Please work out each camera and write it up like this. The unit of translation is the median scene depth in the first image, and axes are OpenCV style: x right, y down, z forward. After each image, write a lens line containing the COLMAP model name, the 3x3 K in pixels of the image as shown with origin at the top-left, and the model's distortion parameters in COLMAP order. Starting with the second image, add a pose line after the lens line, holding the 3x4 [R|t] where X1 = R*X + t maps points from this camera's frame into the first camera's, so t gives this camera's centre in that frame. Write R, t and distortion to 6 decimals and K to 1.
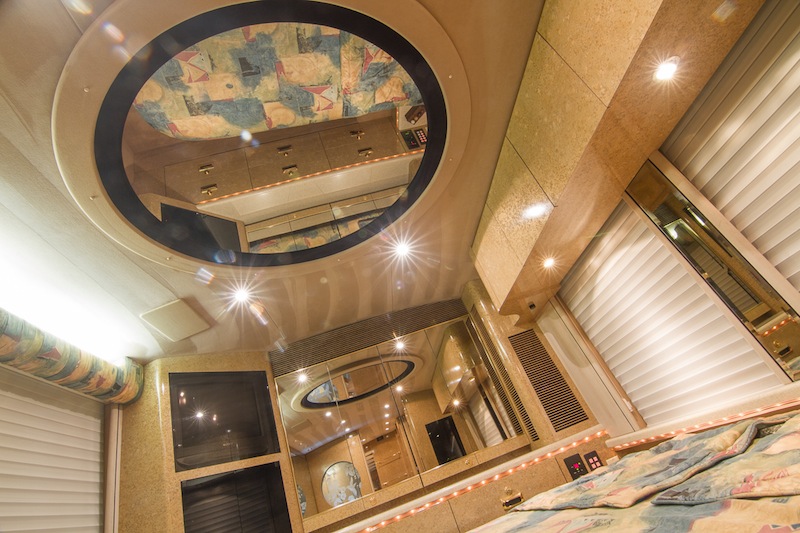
lens RADIAL K [[408.2, 0, 409.1], [0, 408.2, 265.4], [0, 0, 1]] dist [-0.001585, -0.010129]
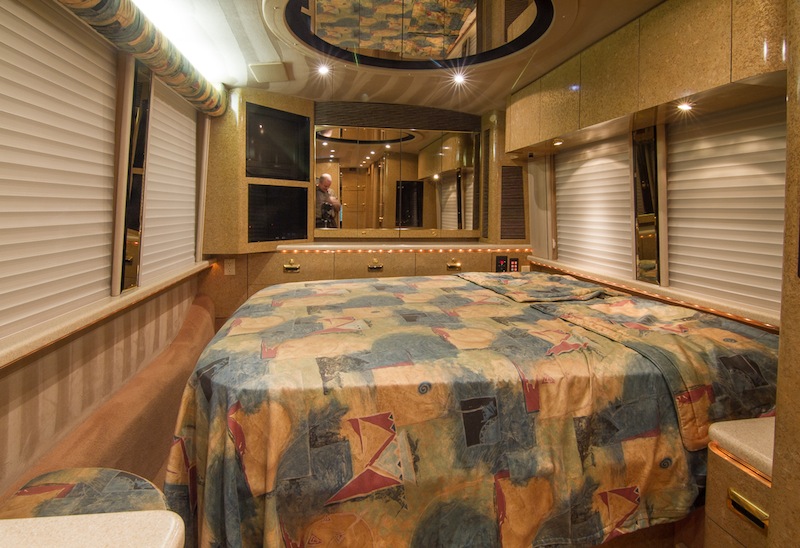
lens RADIAL K [[434.6, 0, 398.8], [0, 434.6, 244.2], [0, 0, 1]] dist [-0.002806, -0.005832]
pose [[0.932172, 0.328535, 0.152051, -0.221191], [-0.358185, 0.776083, 0.519036, -0.267916], [0.052518, -0.538294, 0.841119, -0.348669]]
